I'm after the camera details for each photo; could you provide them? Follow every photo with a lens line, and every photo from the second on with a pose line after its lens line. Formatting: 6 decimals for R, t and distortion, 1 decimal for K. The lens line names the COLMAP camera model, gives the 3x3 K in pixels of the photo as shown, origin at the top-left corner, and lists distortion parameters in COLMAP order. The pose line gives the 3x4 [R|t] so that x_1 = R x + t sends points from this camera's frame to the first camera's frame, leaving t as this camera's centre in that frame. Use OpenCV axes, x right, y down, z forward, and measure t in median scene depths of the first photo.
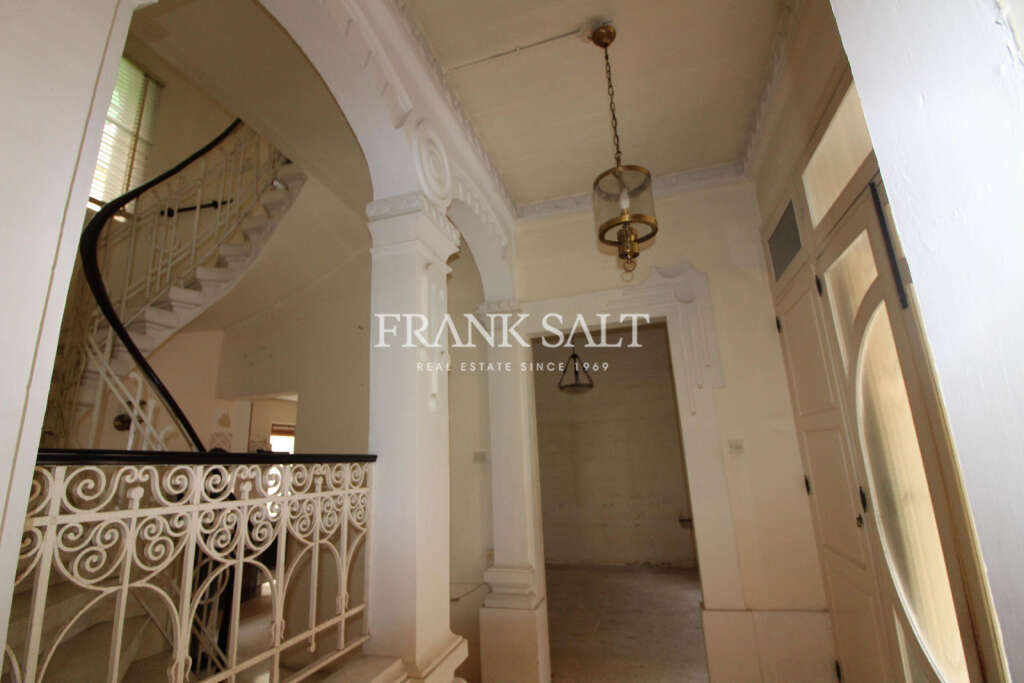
lens RADIAL K [[481.6, 0, 508.7], [0, 481.6, 335.3], [0, 0, 1]] dist [-0.003177, -0.000897]
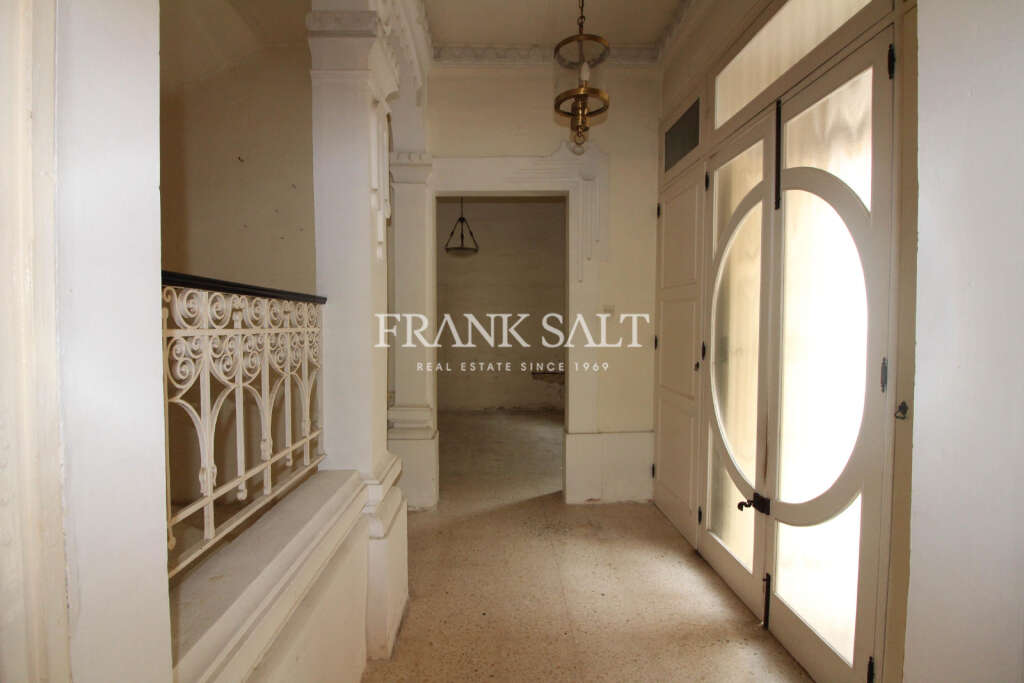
lens RADIAL K [[481.6, 0, 508.7], [0, 481.6, 335.3], [0, 0, 1]] dist [-0.003177, -0.000897]
pose [[0.945506, 0.031570, 0.324069, -0.223326], [-0.118852, 0.960076, 0.253235, 0.022561], [-0.303137, -0.277952, 0.911510, -0.055456]]
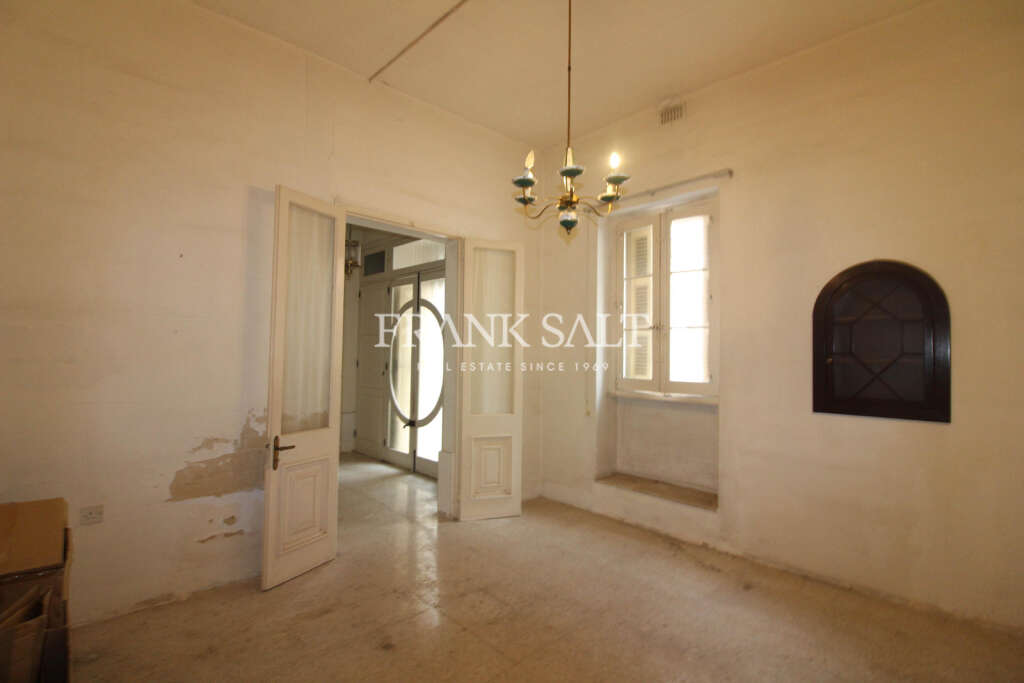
lens RADIAL K [[481.6, 0, 508.7], [0, 481.6, 335.3], [0, 0, 1]] dist [-0.003177, -0.000897]
pose [[0.497308, 0.079130, 0.863958, -1.487609], [-0.247198, 0.967477, 0.053679, -0.190633], [-0.831612, -0.240264, 0.500695, -1.081716]]
